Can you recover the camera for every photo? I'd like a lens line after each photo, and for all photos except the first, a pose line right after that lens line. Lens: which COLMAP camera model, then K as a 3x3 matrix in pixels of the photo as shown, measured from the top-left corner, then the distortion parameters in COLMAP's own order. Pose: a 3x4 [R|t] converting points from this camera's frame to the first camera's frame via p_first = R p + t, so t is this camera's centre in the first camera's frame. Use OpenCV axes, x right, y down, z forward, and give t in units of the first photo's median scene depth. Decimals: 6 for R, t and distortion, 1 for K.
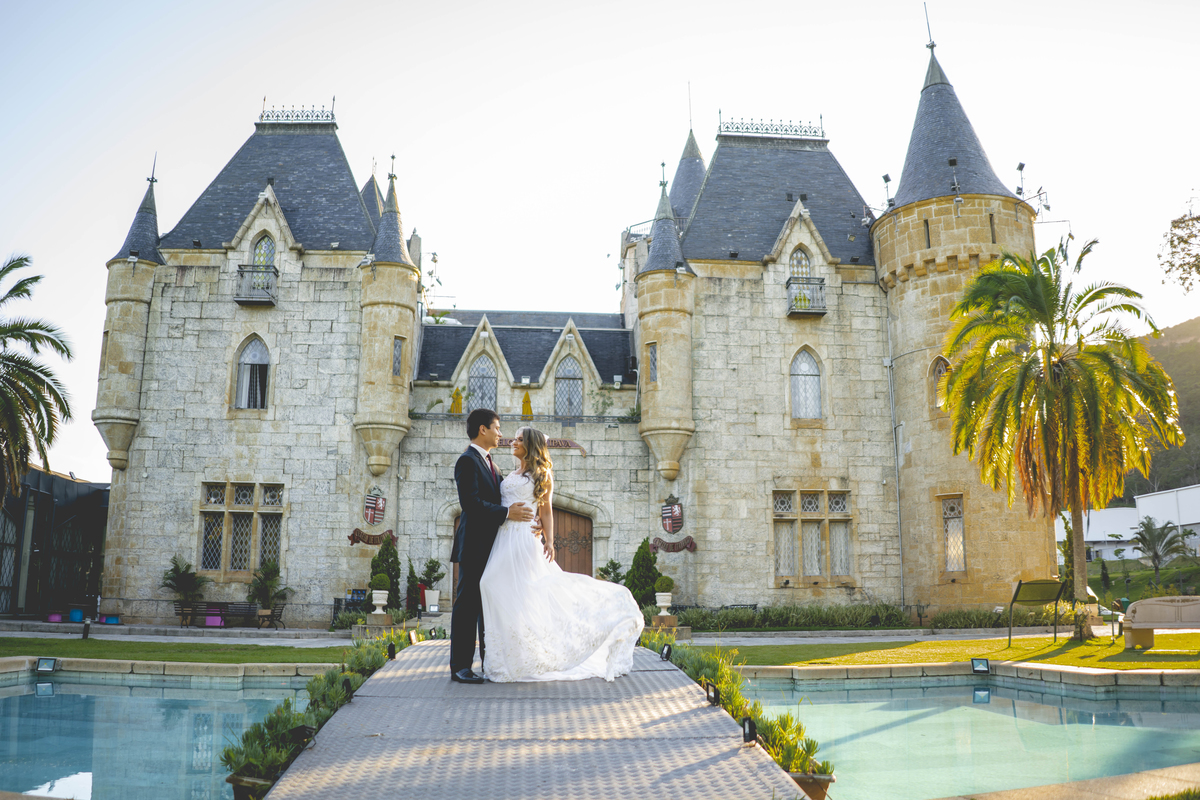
lens RADIAL K [[1001.9, 0, 601.1], [0, 1001.9, 413.6], [0, 0, 1]] dist [-0.148708, 0.003457]
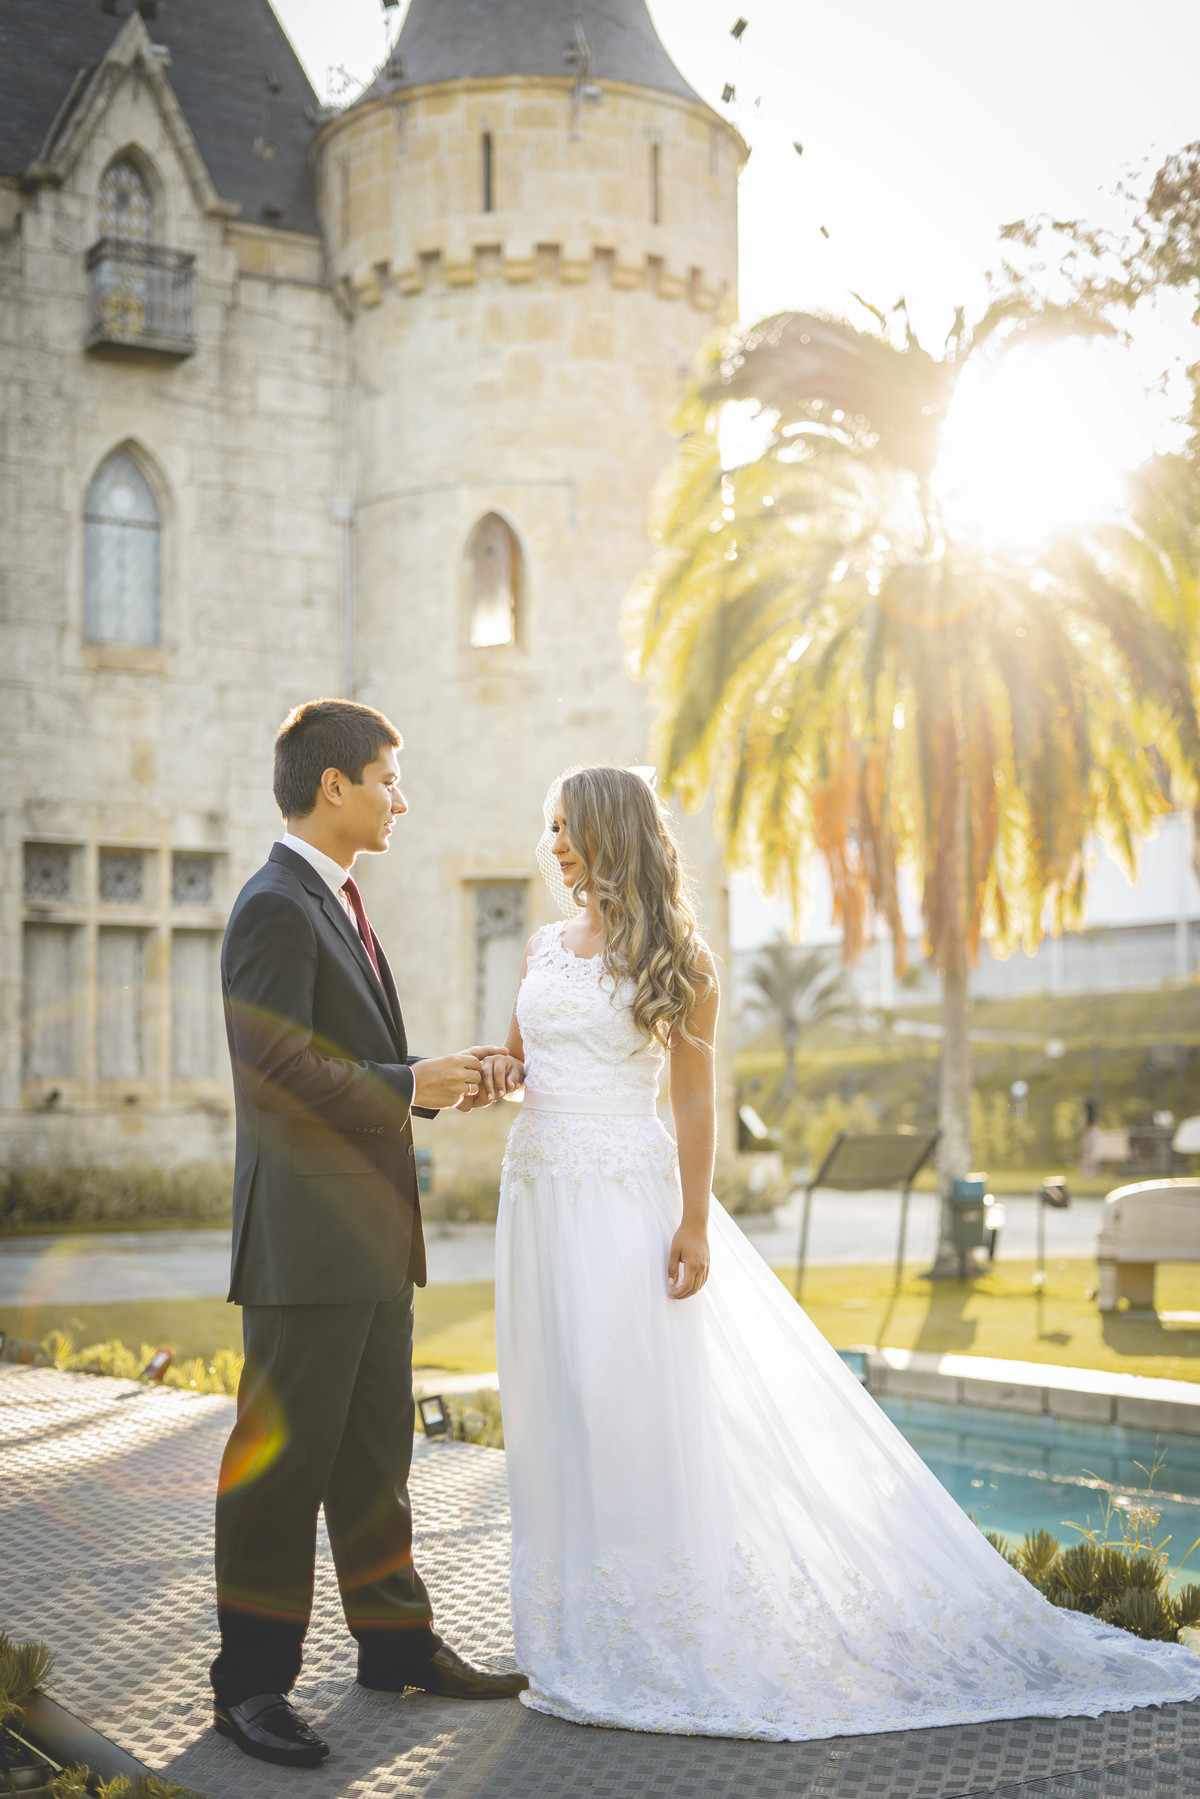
lens RADIAL K [[2655.8, 0, 600.0], [0, 2655.8, 899.5], [0, 0, 1]] dist [-0.017241, 0.078982]
pose [[0.880502, 0.033639, 0.472848, -0.092162], [-0.086537, 0.992124, 0.090562, -0.005373], [-0.466078, -0.120659, 0.876478, 0.067040]]
